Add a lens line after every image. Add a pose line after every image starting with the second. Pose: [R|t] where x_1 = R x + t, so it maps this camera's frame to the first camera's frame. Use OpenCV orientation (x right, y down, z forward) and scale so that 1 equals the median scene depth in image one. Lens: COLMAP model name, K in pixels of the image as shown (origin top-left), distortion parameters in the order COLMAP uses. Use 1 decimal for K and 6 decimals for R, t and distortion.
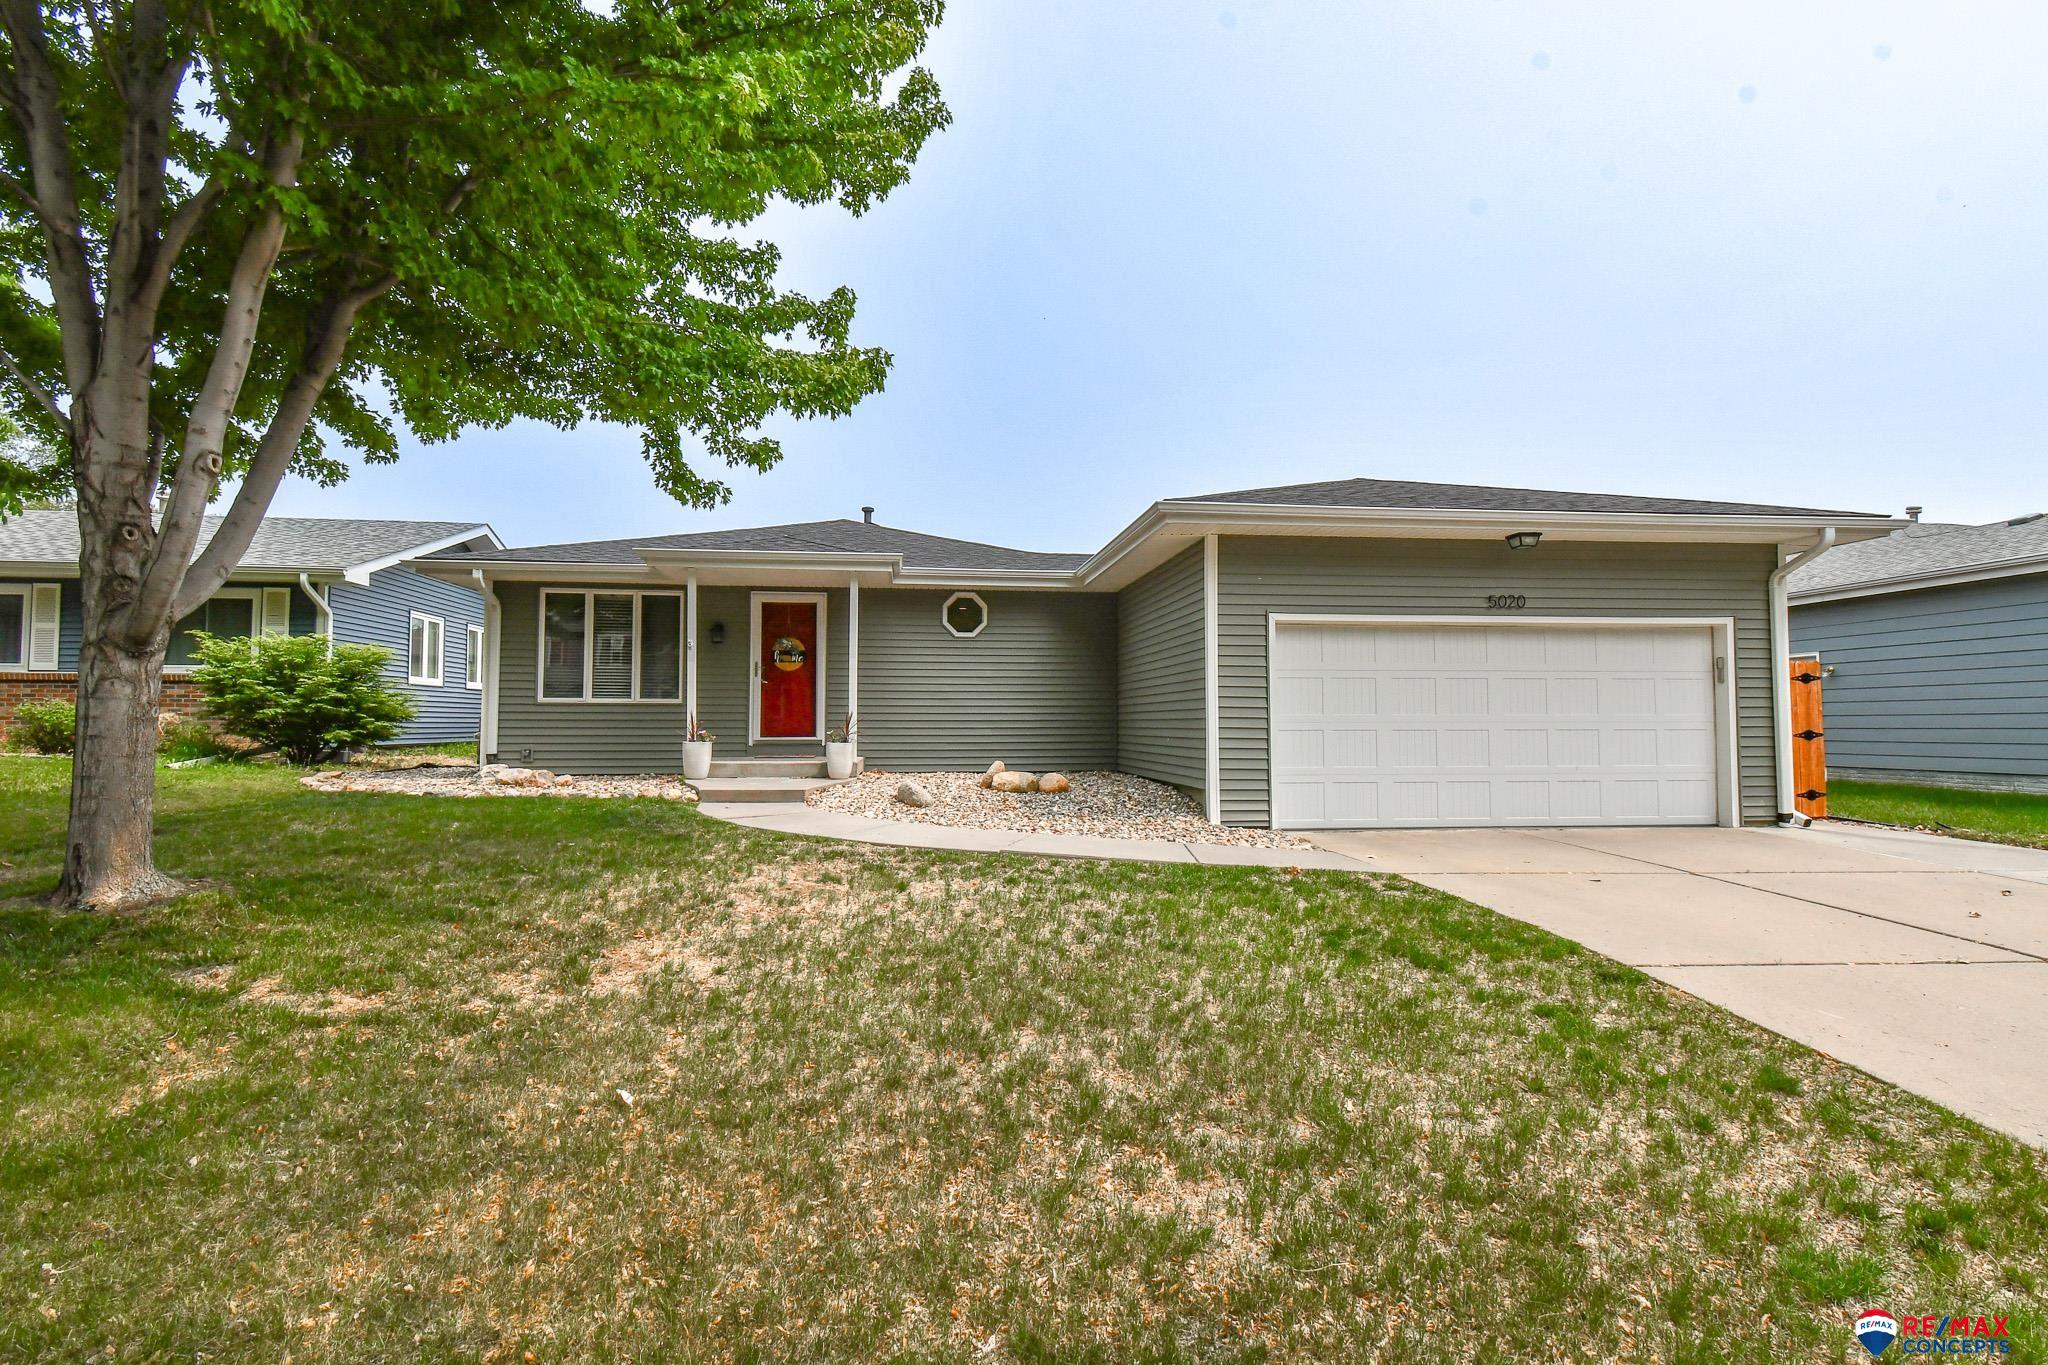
lens RADIAL K [[981.5, 0, 1031.2], [0, 981.5, 688.8], [0, 0, 1]] dist [0.021433, -0.002586]
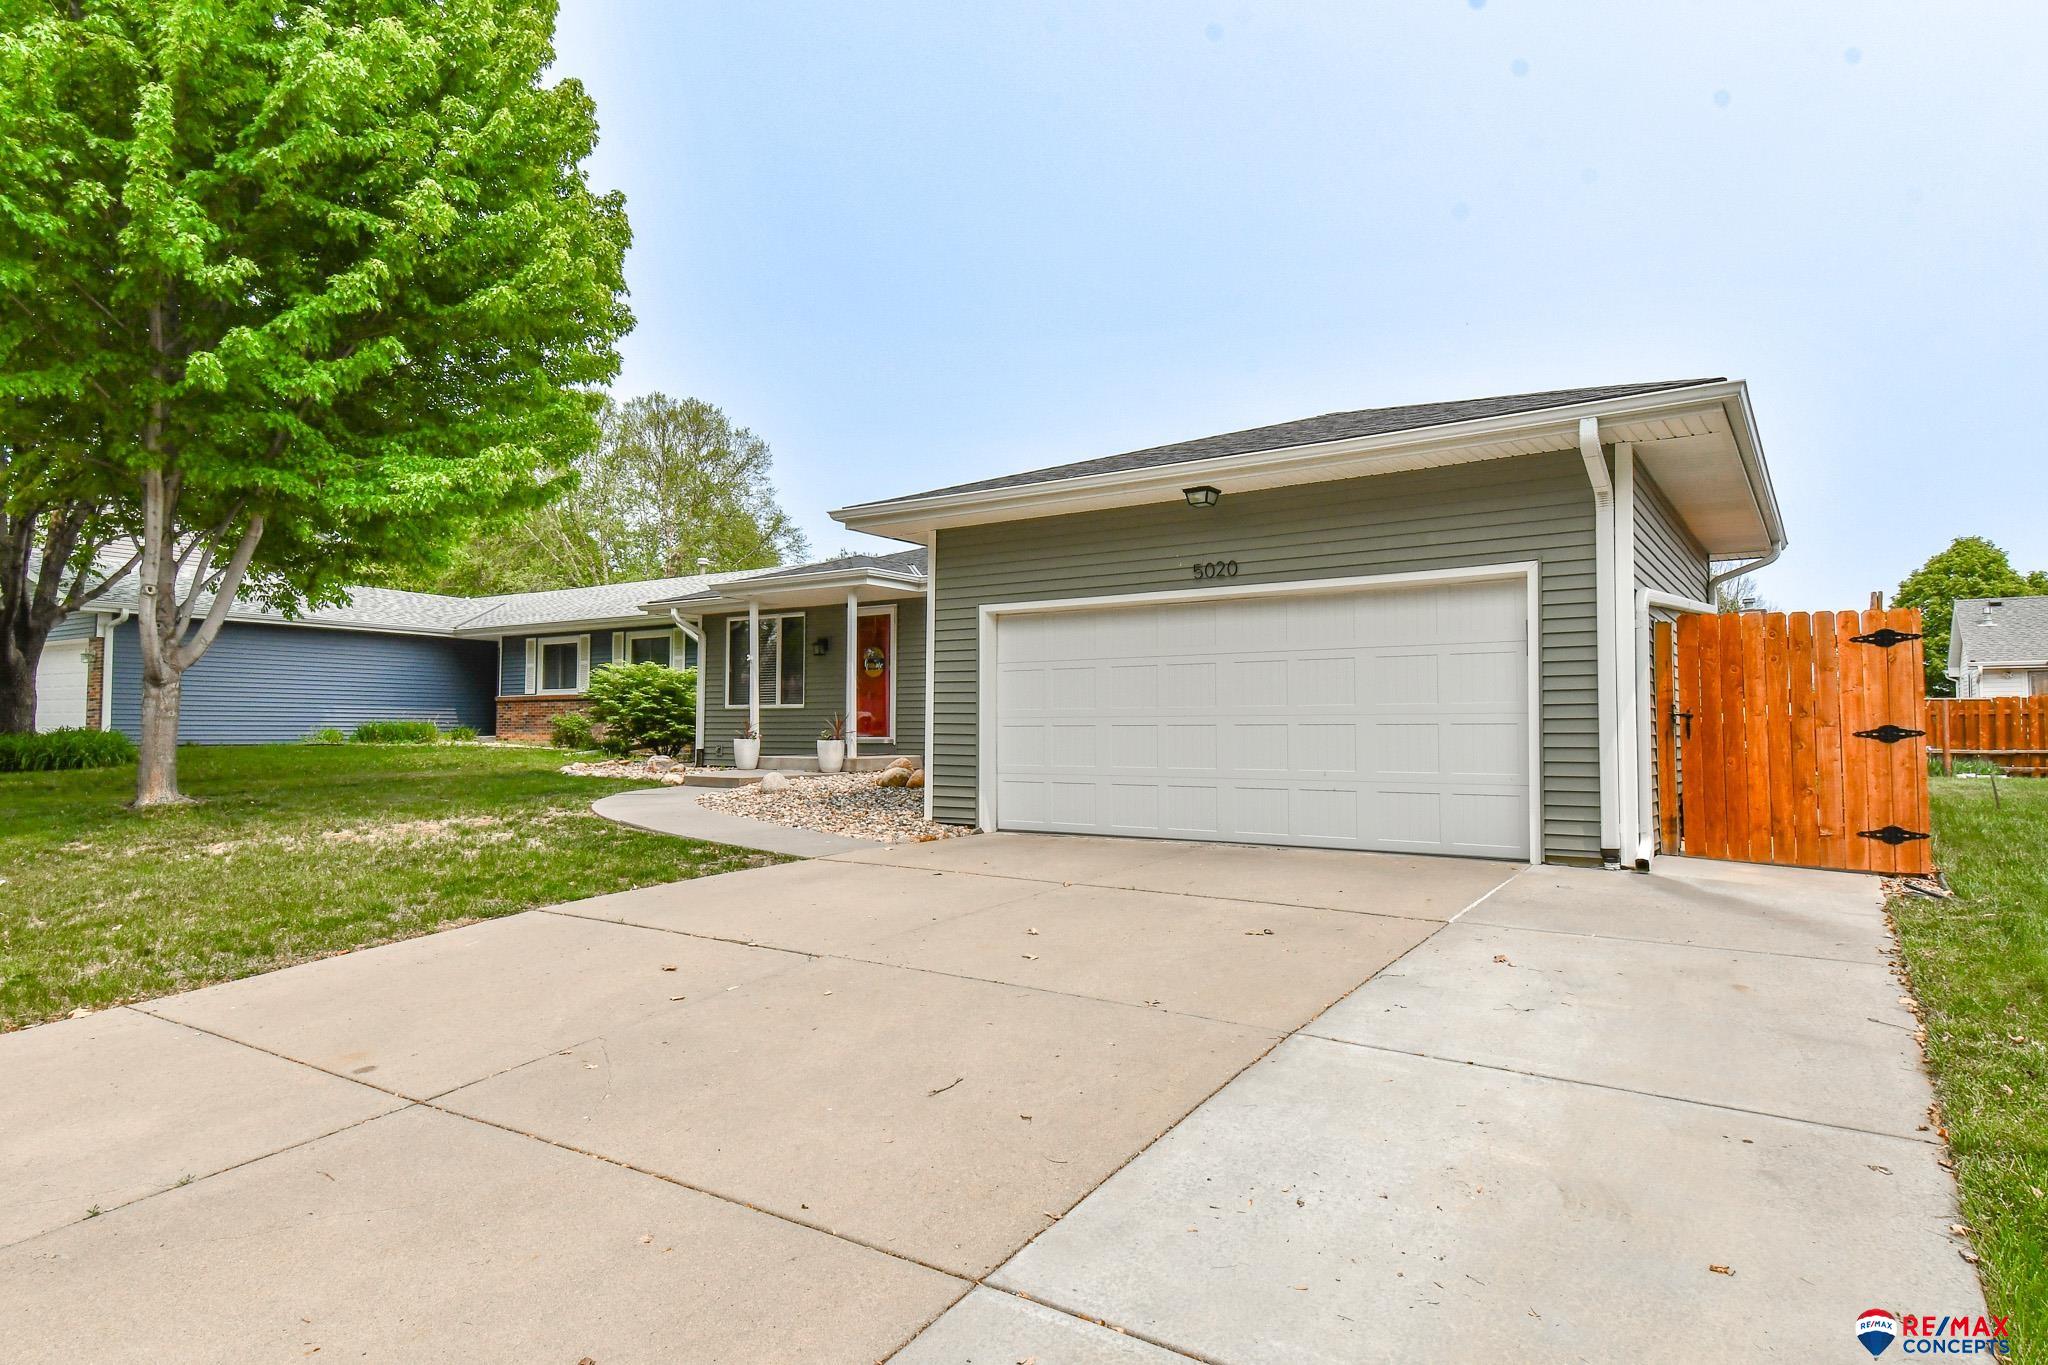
lens RADIAL K [[1171.0, 0, 1026.8], [0, 1171.0, 681.7], [0, 0, 1]] dist [0.014801, 0.000616]
pose [[0.753843, -0.028955, -0.656417, 0.915694], [0.022094, 0.999581, -0.018719, 0.018695], [0.656683, -0.000392, 0.754166, 0.140385]]
